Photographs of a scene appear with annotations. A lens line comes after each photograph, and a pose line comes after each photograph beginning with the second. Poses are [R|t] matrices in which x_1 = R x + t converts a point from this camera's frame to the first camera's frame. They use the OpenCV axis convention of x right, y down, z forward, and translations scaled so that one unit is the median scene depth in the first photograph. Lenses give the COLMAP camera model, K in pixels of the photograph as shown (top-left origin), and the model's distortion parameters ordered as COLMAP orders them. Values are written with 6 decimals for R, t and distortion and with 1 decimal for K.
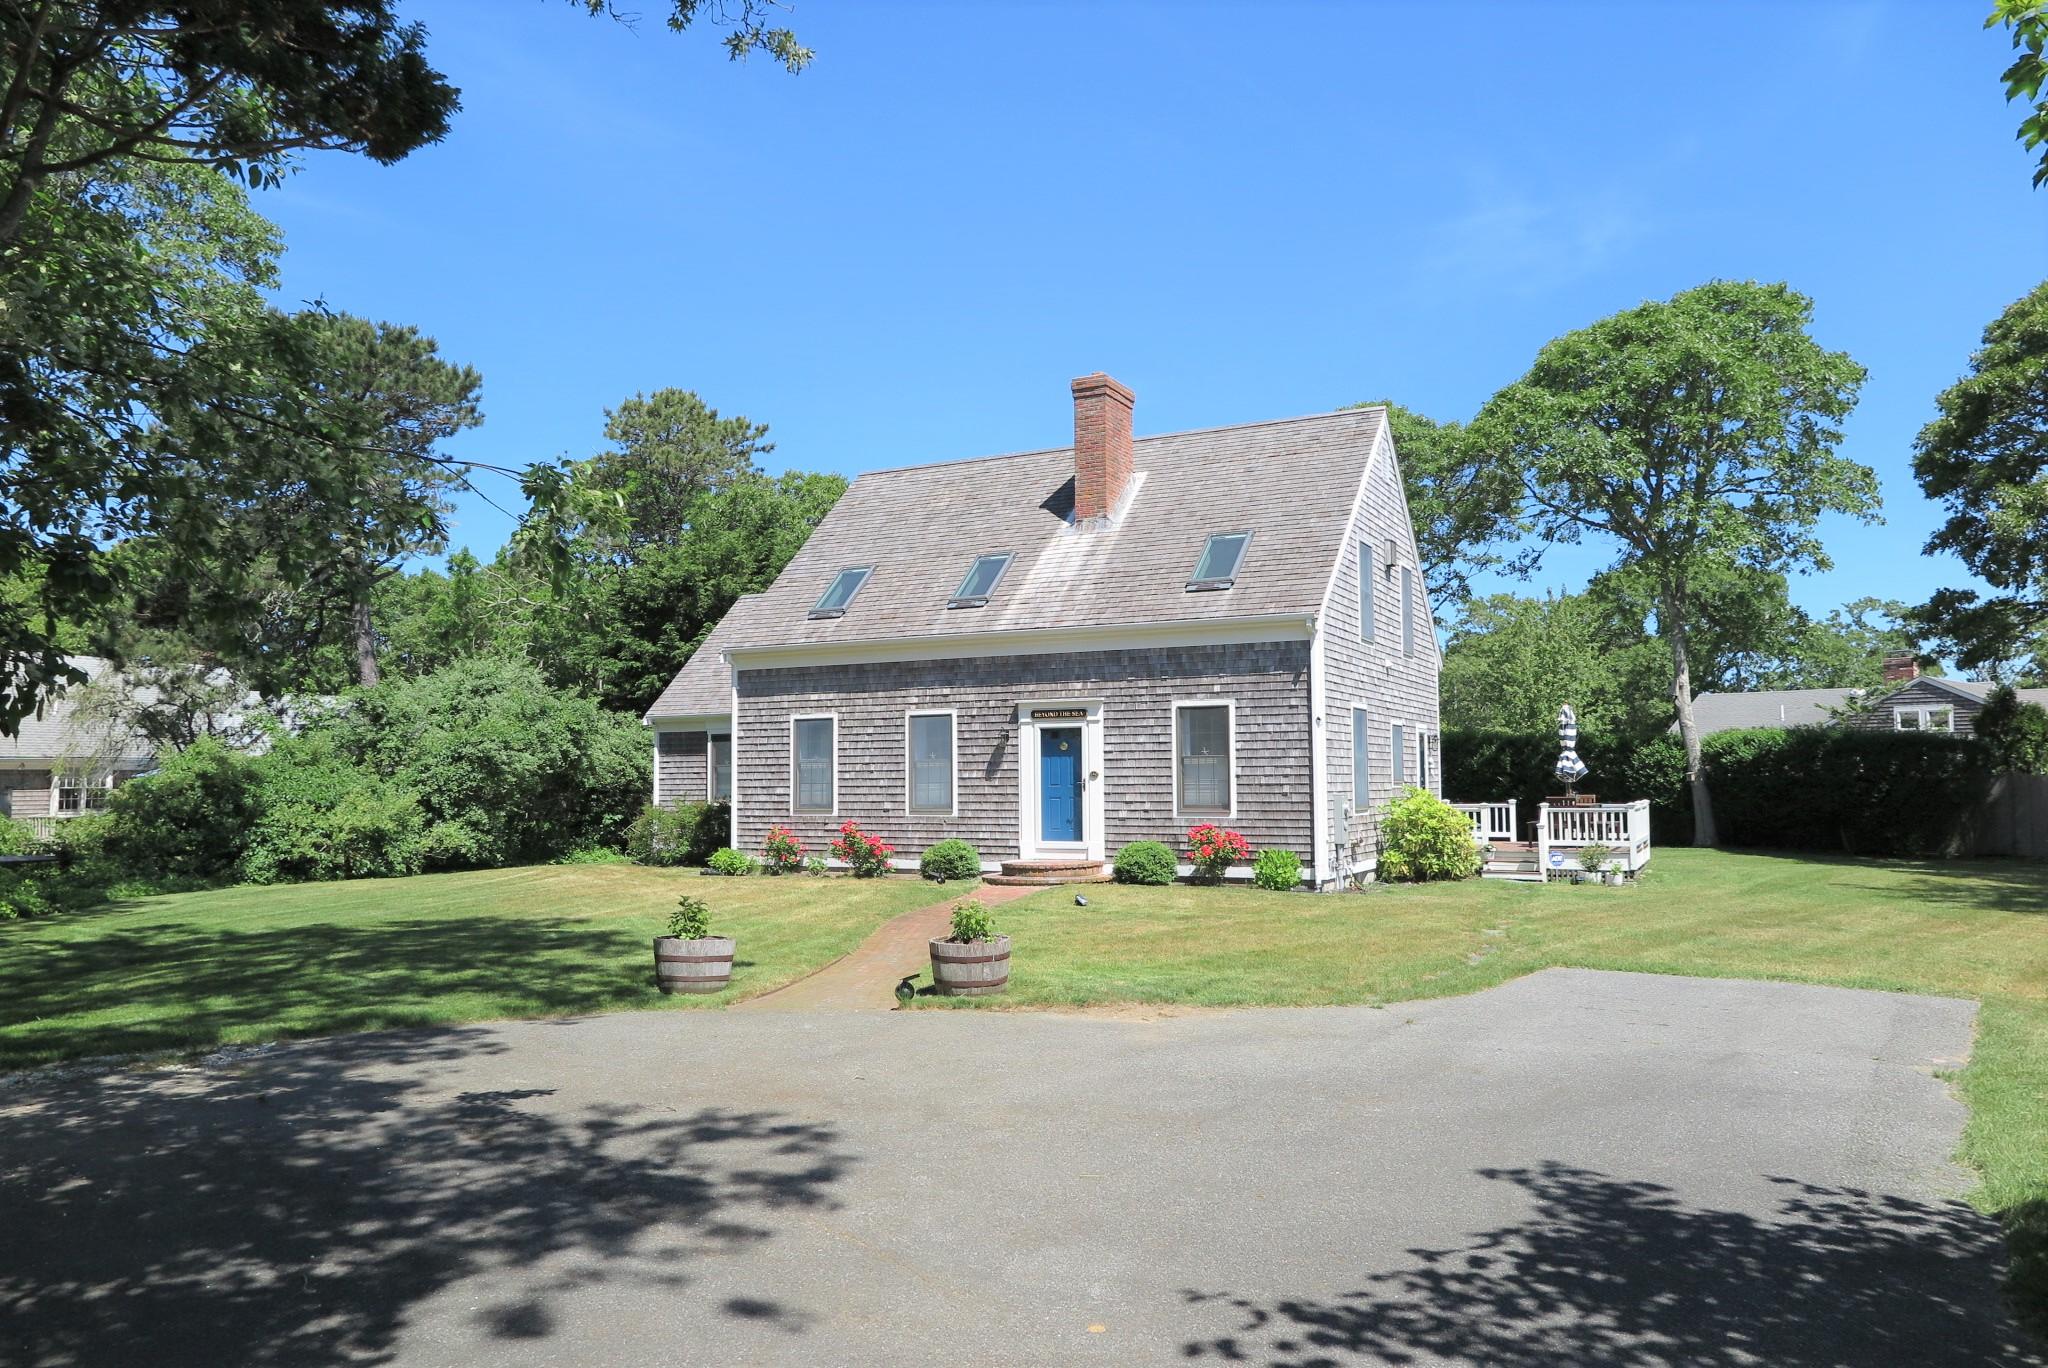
lens RADIAL K [[1407.8, 0, 1024.3], [0, 1407.8, 683.0], [0, 0, 1]] dist [-0.013030, 0.008765]
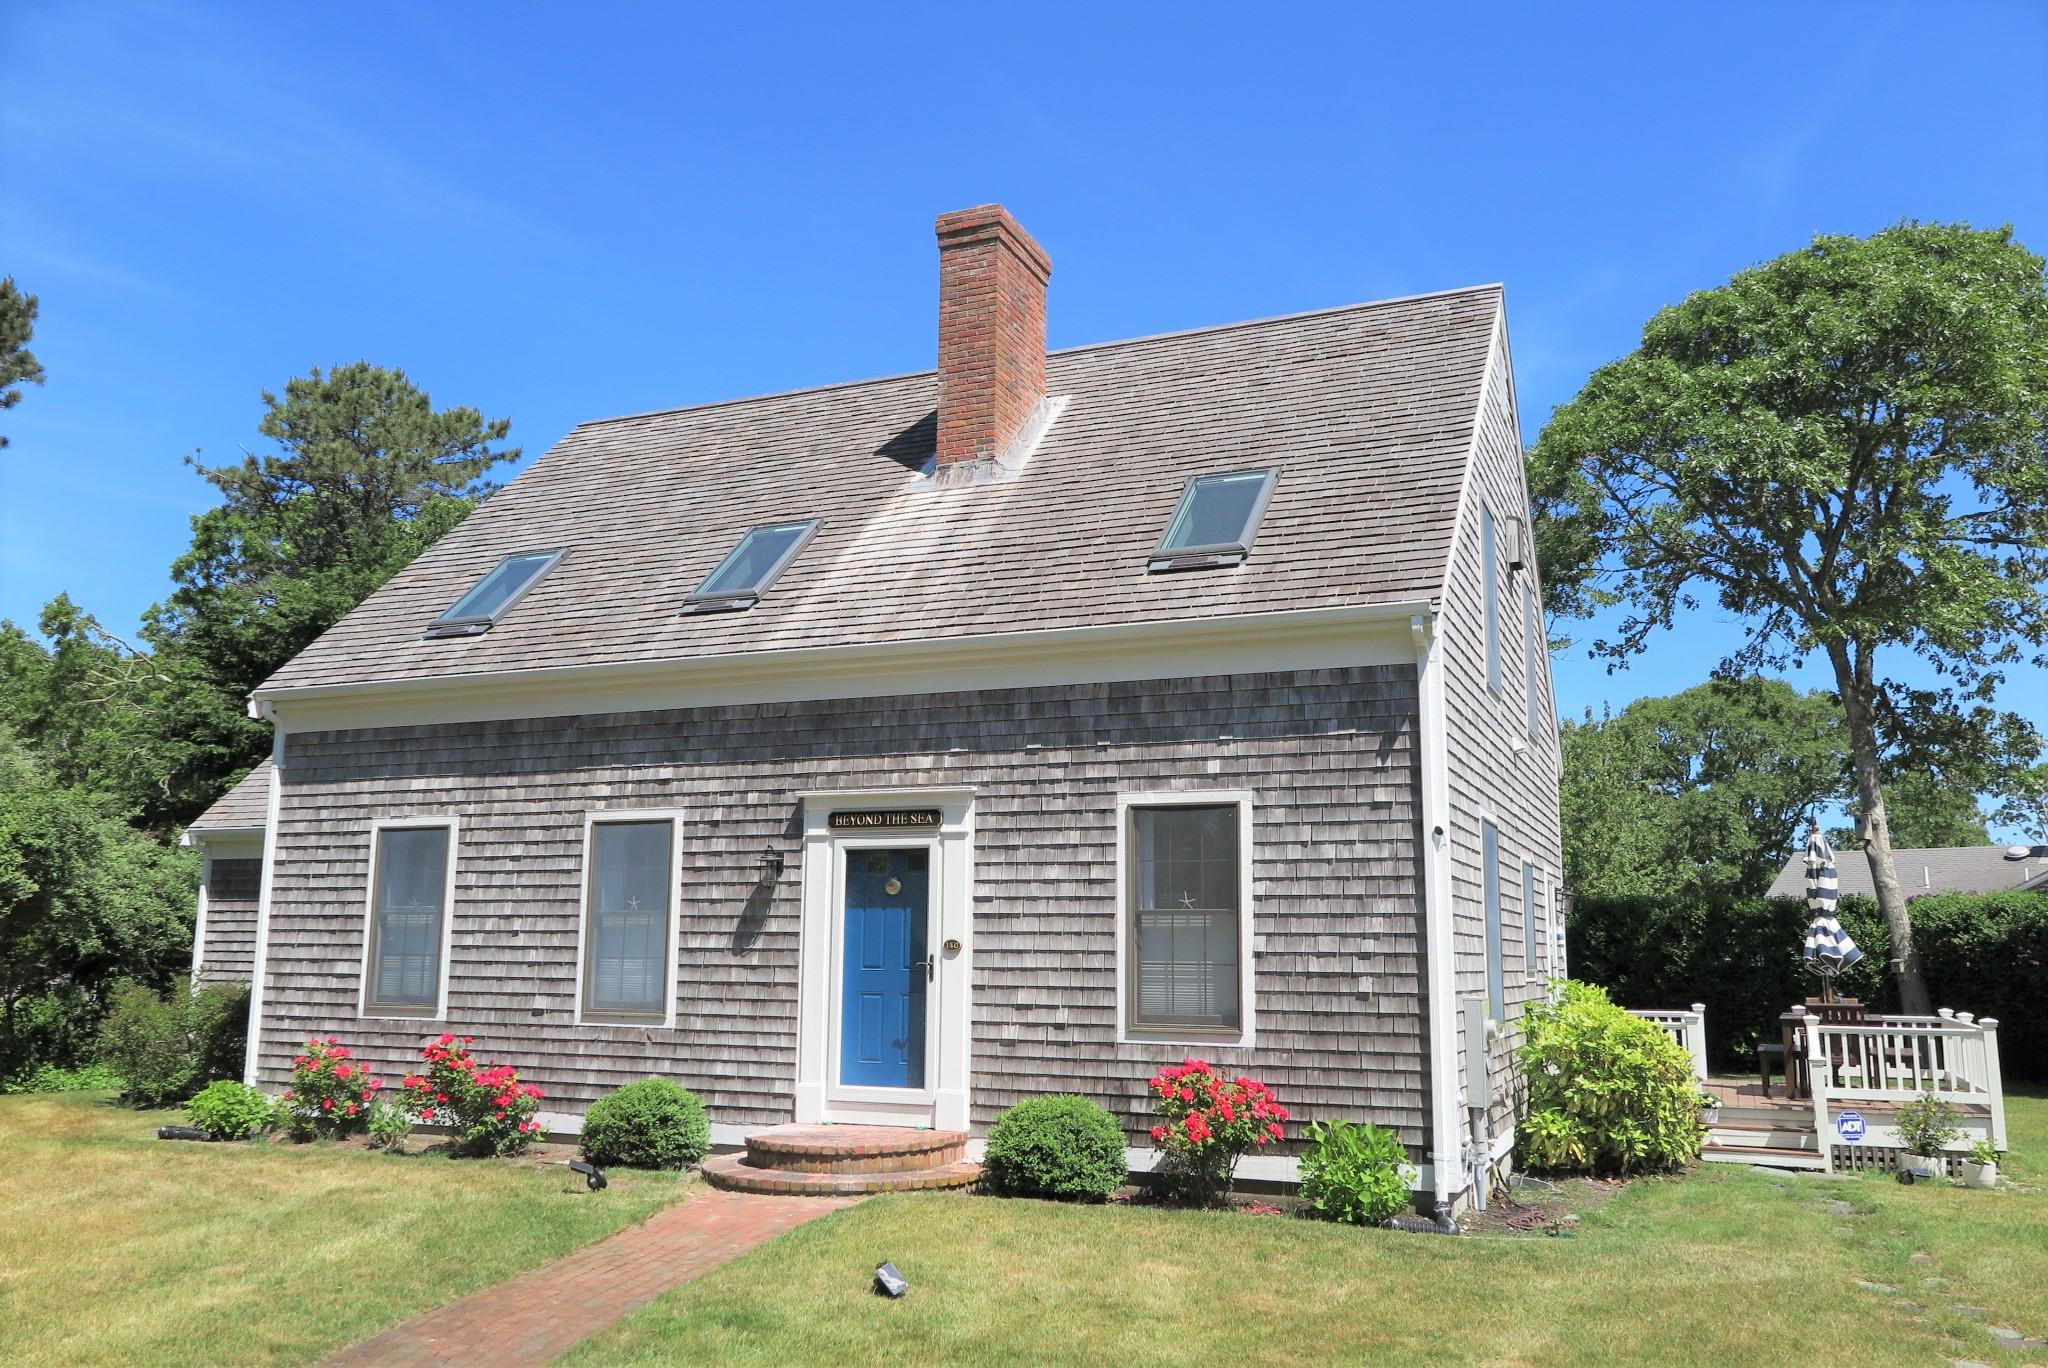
lens RADIAL K [[1609.7, 0, 1023.3], [0, 1609.7, 672.9], [0, 0, 1]] dist [-0.023668, 0.015987]
pose [[0.997367, 0.028432, 0.066716, 0.032359], [-0.021252, 0.994144, -0.105953, 0.028190], [-0.069338, 0.104256, 0.992130, 0.419086]]
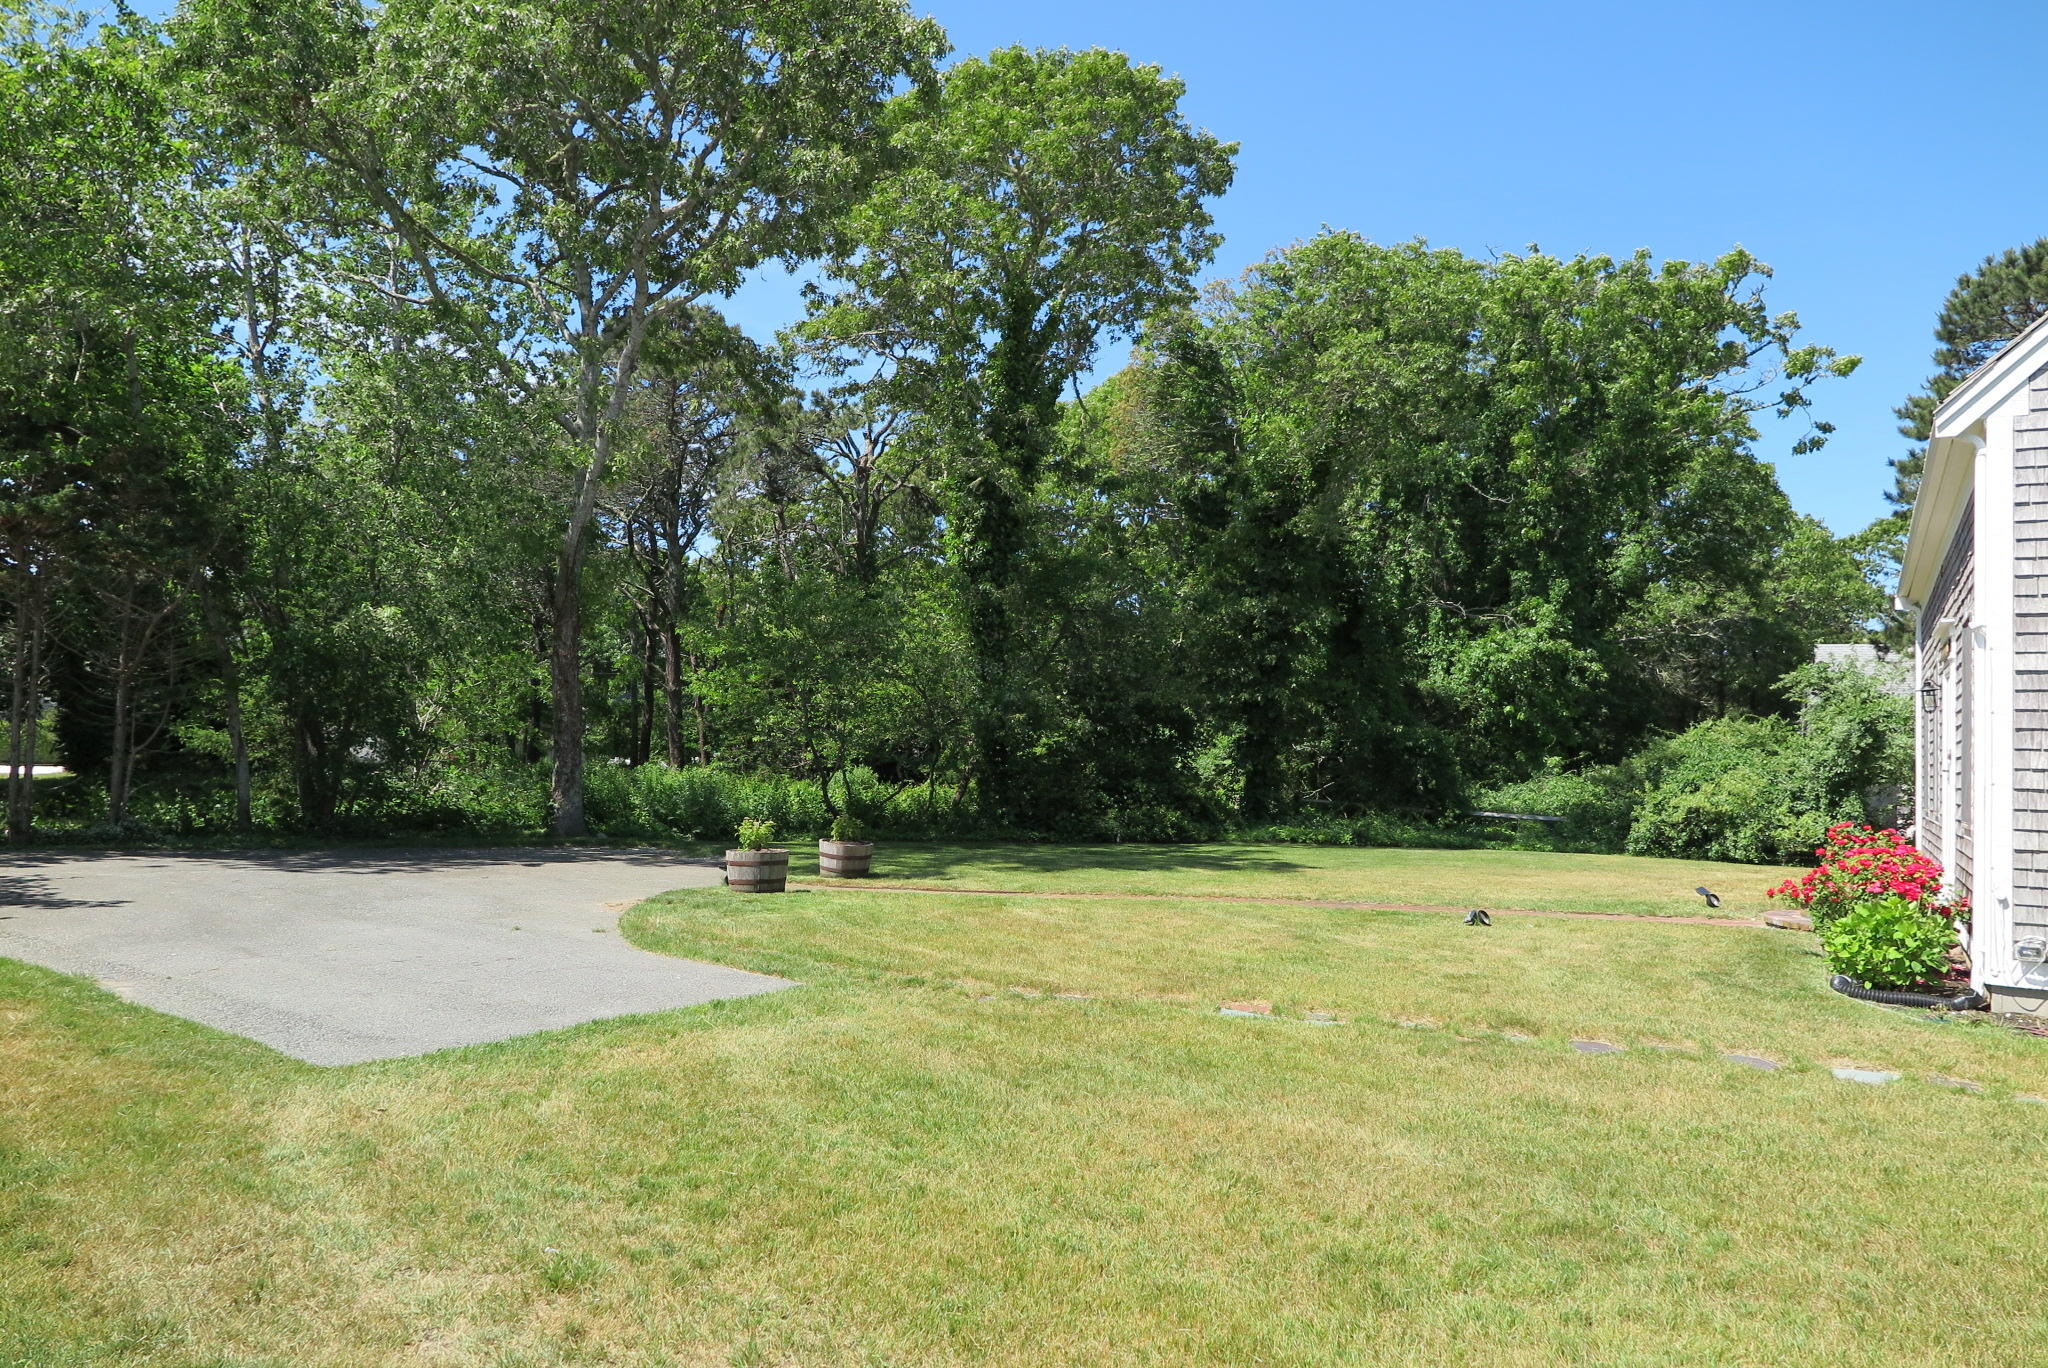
lens RADIAL K [[1407.8, 0, 1009.0], [0, 1407.8, 684.9], [0, 0, 1]] dist [-0.013030, 0.008765]
pose [[-0.054654, -0.047376, -0.997381, 0.588650], [0.032452, 0.998262, -0.049196, 0.048931], [0.997978, -0.035056, -0.053021, 0.618181]]
